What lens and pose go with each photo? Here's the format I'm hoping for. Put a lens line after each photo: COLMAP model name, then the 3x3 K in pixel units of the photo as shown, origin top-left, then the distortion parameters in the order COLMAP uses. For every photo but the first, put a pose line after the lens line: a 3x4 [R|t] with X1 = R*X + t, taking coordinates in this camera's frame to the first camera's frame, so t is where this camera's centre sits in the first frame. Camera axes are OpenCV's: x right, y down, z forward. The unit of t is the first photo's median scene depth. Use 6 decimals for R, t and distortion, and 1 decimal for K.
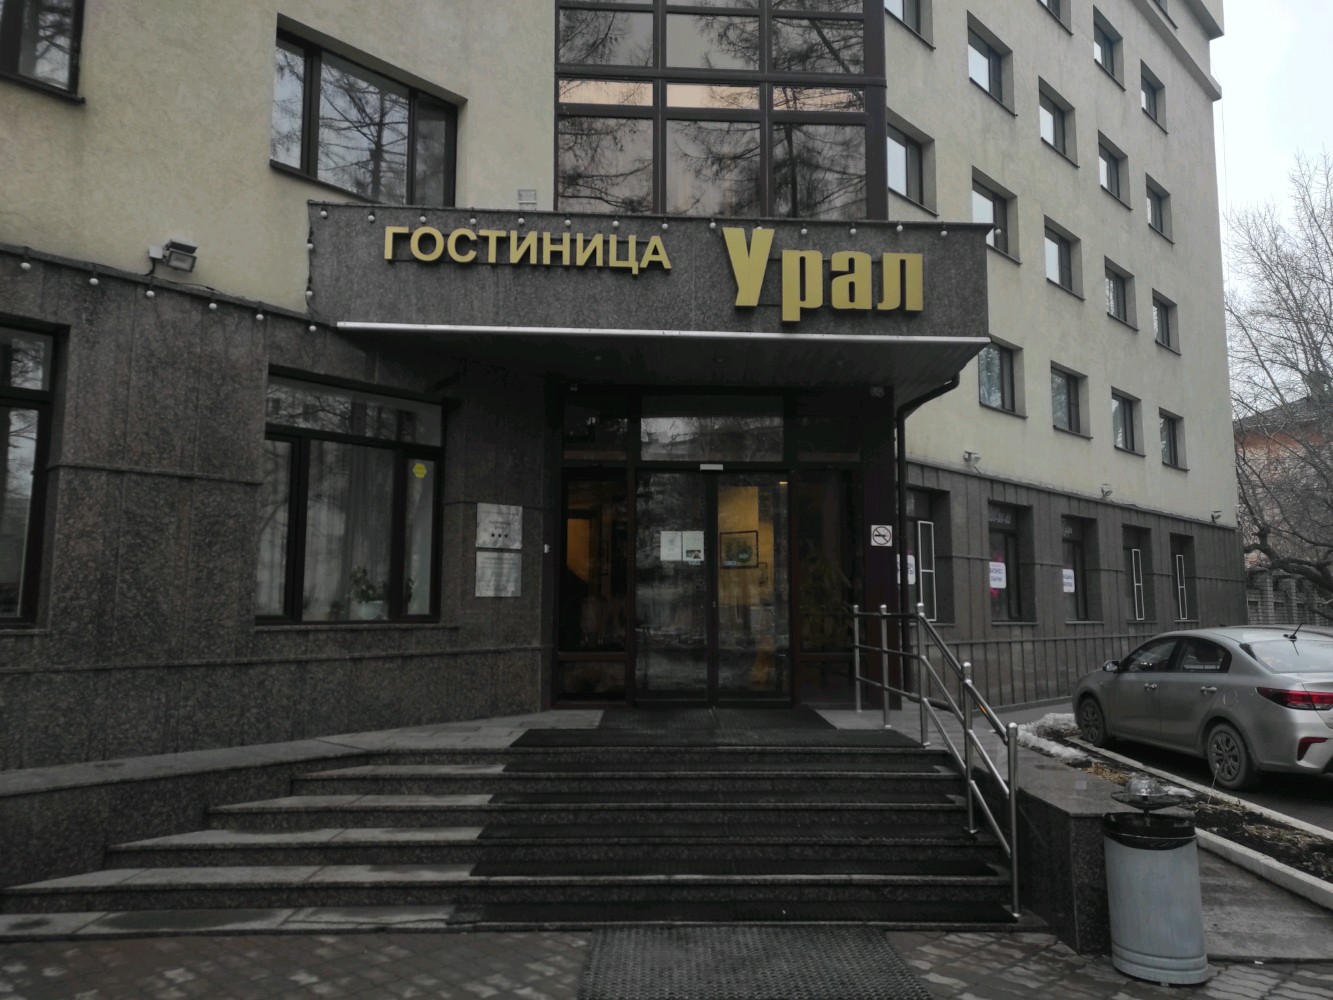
lens RADIAL K [[971.4, 0, 681.3], [0, 971.4, 492.9], [0, 0, 1]] dist [0.075118, -0.054214]
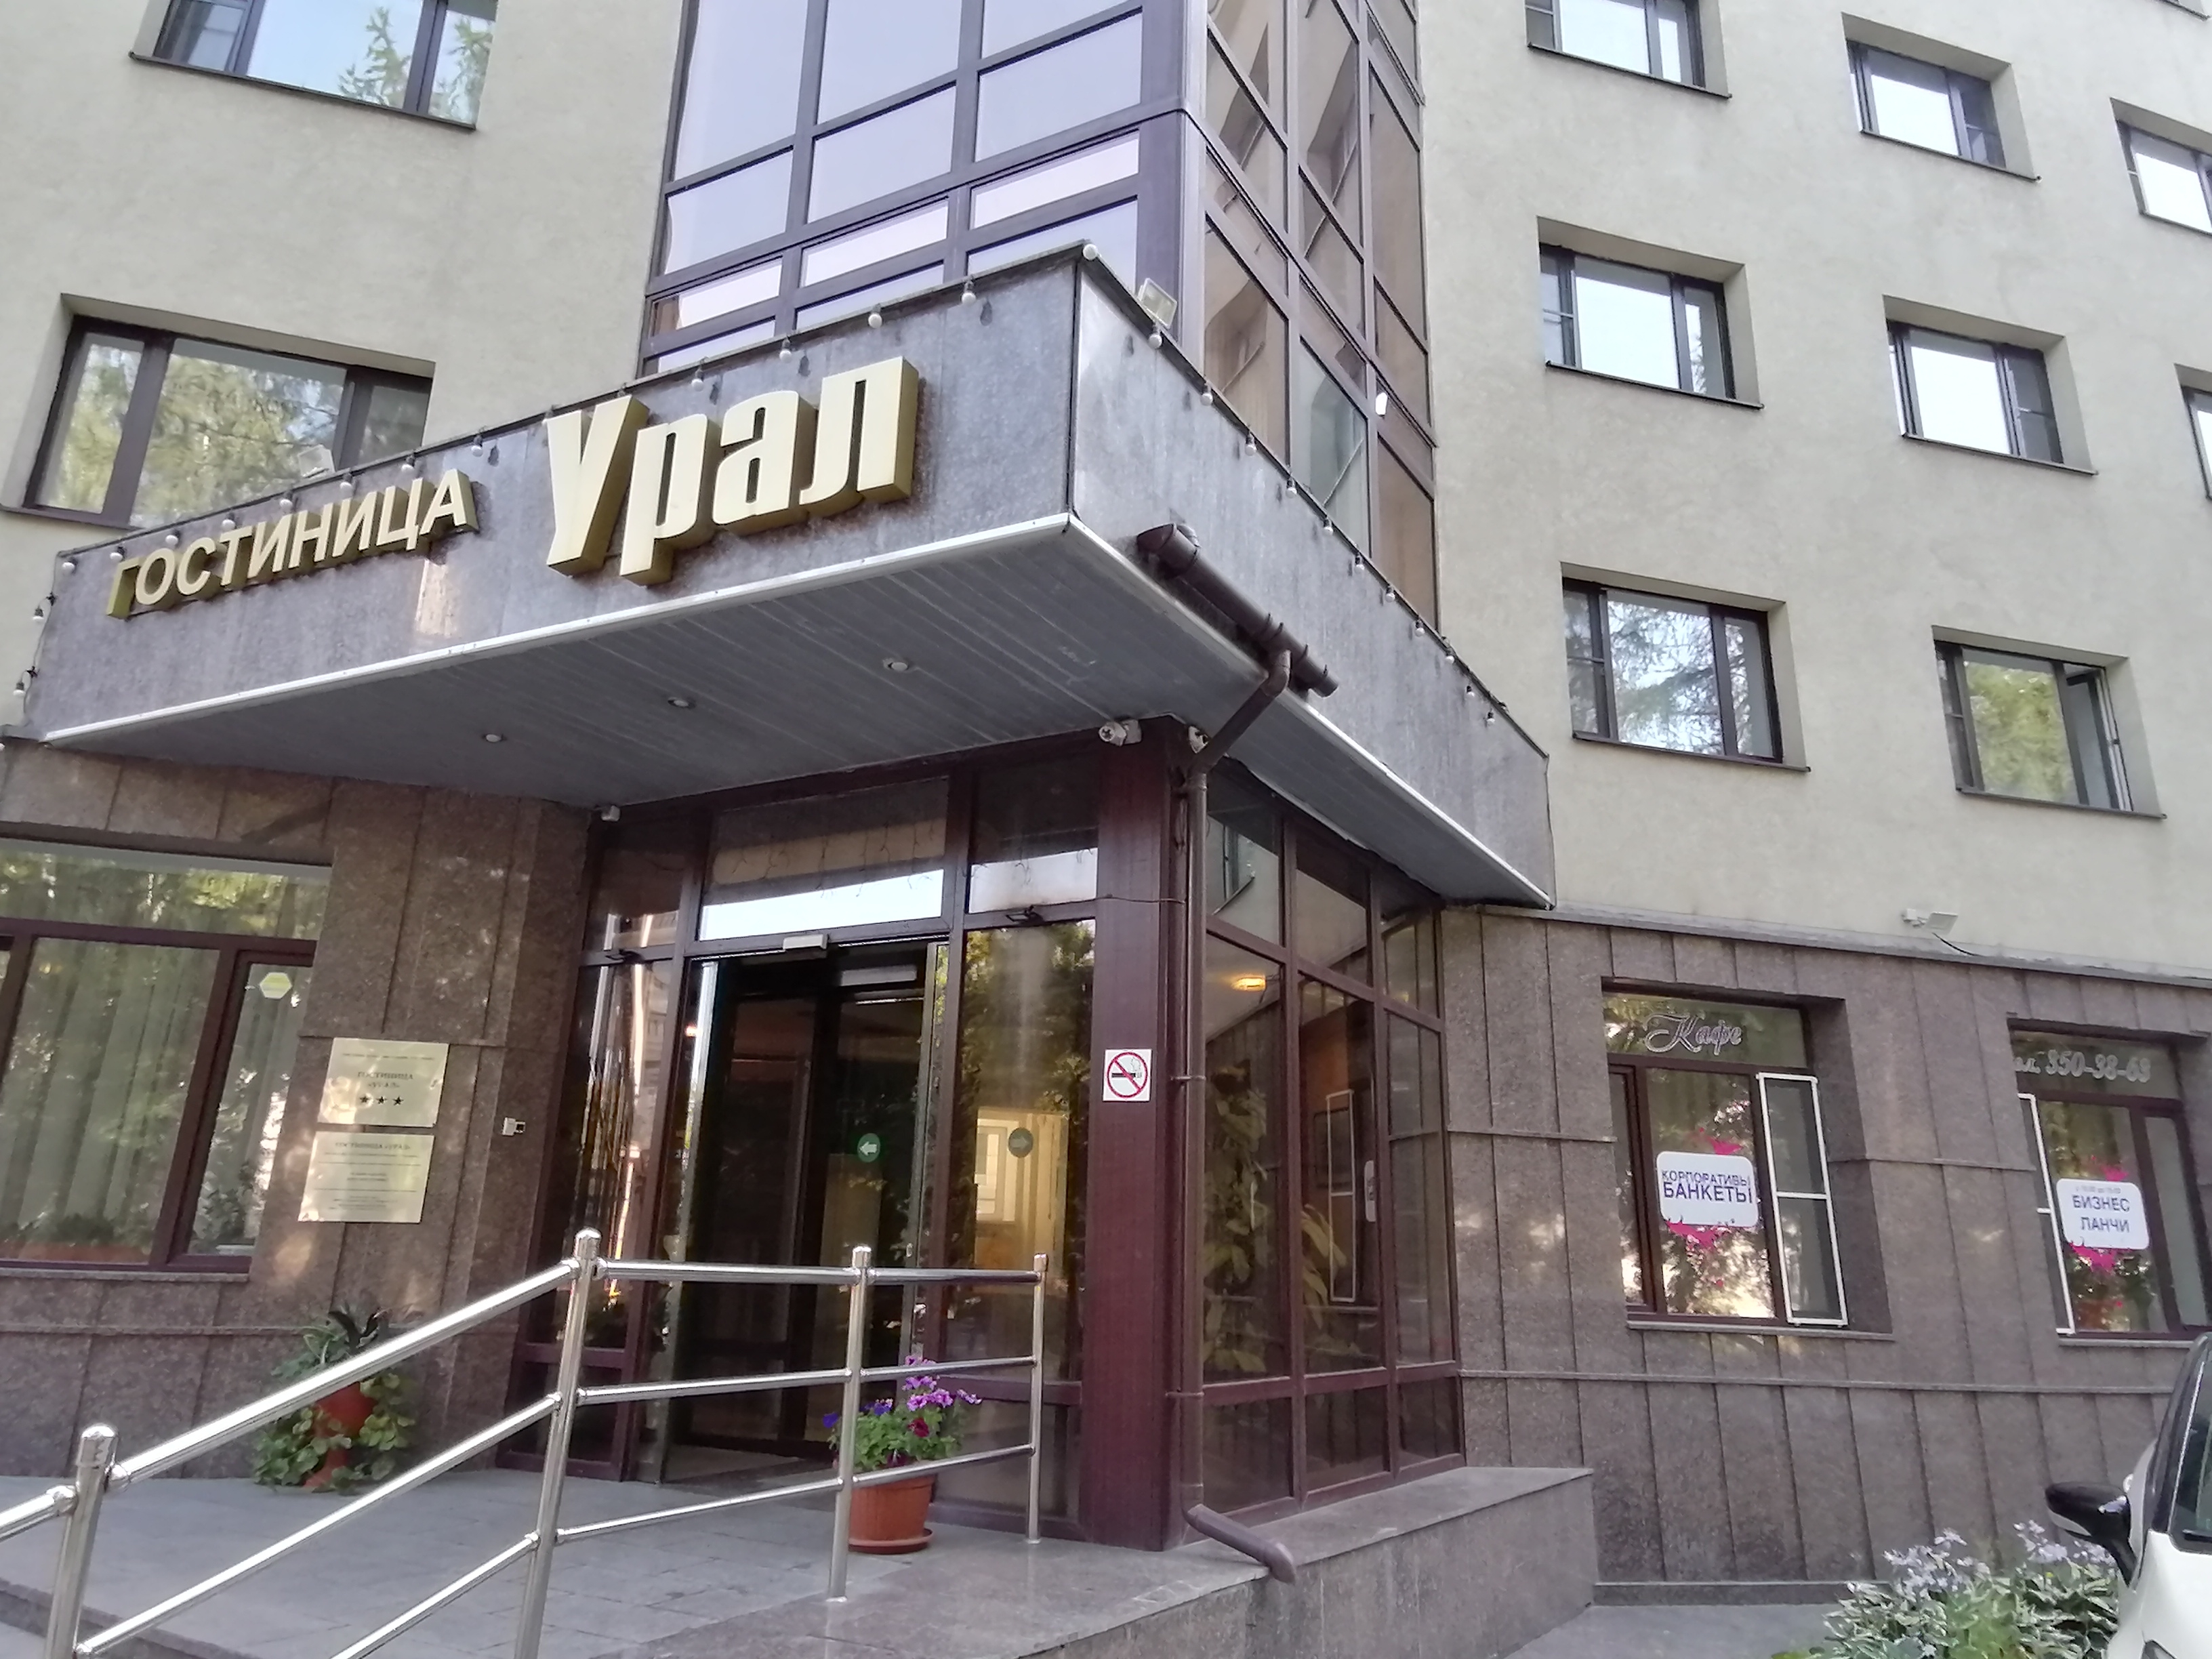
lens RADIAL K [[1430.9, 0, 1106.0], [0, 1430.9, 829.5], [0, 0, 1]] dist [0.026929, 0.001177]
pose [[0.857743, -0.126983, -0.498149, 0.606121], [0.031443, 0.980158, -0.195710, 0.071907], [0.513117, 0.152206, 0.844716, 0.579936]]
